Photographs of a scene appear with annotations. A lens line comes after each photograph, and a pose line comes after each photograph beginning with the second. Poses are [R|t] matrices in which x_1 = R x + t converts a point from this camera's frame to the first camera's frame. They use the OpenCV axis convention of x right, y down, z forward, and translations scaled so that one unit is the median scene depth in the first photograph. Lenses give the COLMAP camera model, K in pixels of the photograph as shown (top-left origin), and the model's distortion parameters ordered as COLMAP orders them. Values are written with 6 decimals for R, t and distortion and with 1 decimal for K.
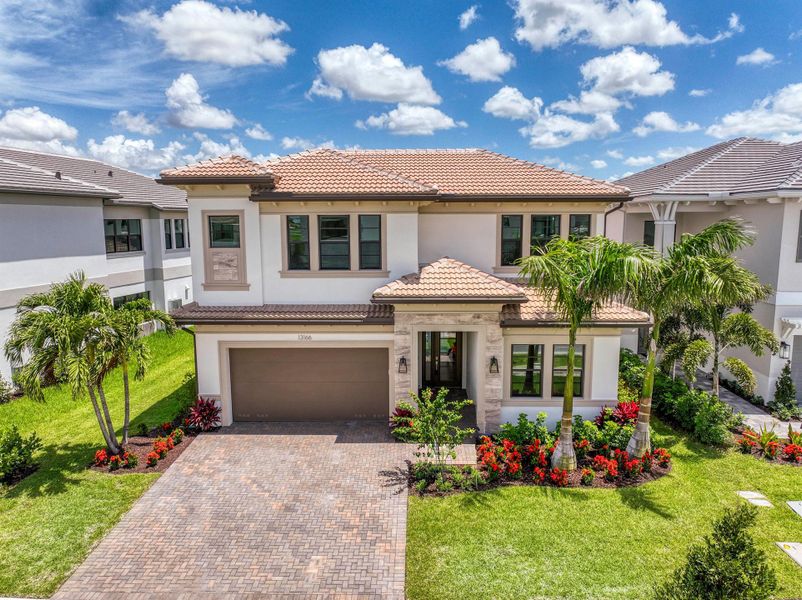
lens RADIAL K [[577.4, 0, 397.0], [0, 577.4, 298.4], [0, 0, 1]] dist [0.000178, 0.014953]
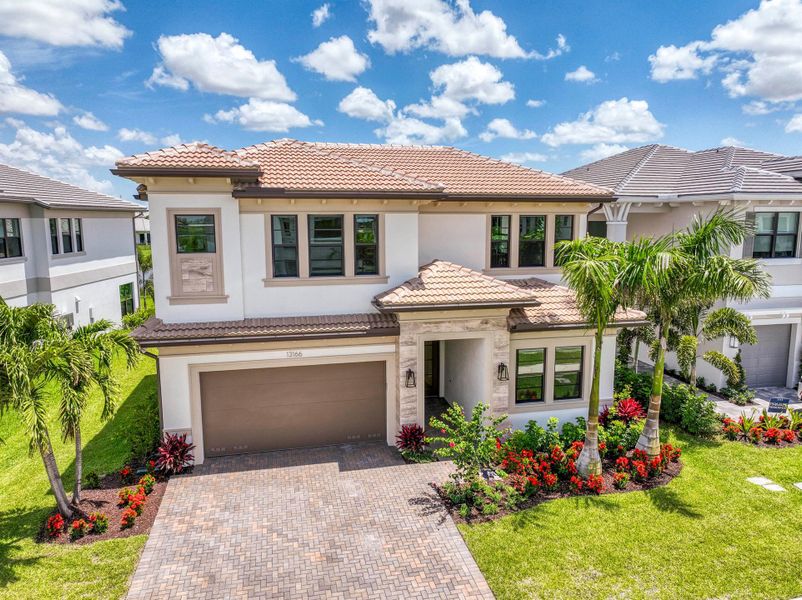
lens RADIAL K [[577.4, 0, 401.7], [0, 577.4, 300.2], [0, 0, 1]] dist [0.000178, 0.014953]
pose [[0.966915, -0.033769, 0.252852, -0.223000], [0.032733, 0.999430, 0.008302, -0.016562], [-0.252988, 0.000250, 0.967469, 0.113434]]
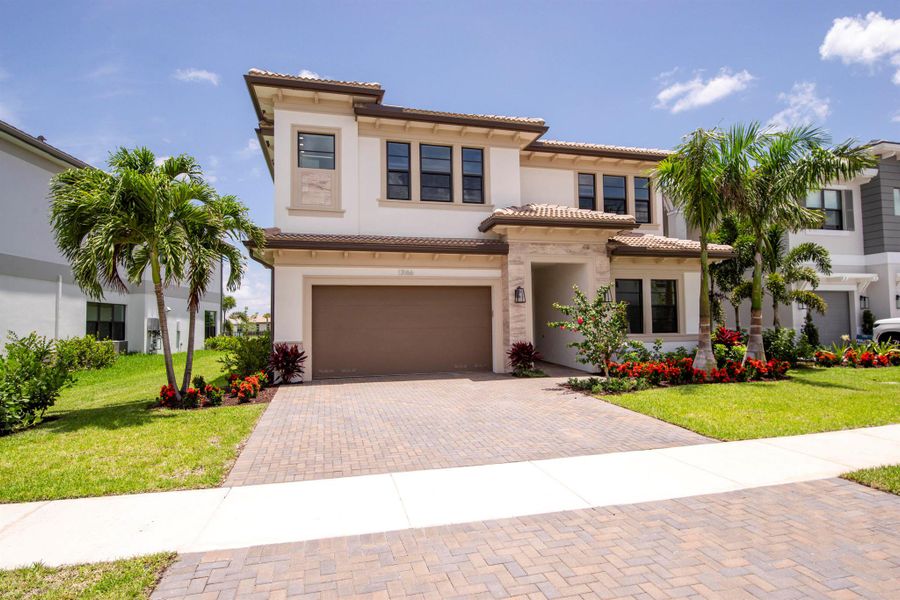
lens RADIAL K [[517.4, 0, 457.3], [0, 517.4, 304.4], [0, 0, 1]] dist [0.000859, -0.001854]
pose [[0.956419, 0.007624, 0.291899, -0.319897], [0.049430, 0.981005, -0.187581, 0.272586], [-0.287784, 0.193835, 0.937874, 0.239483]]
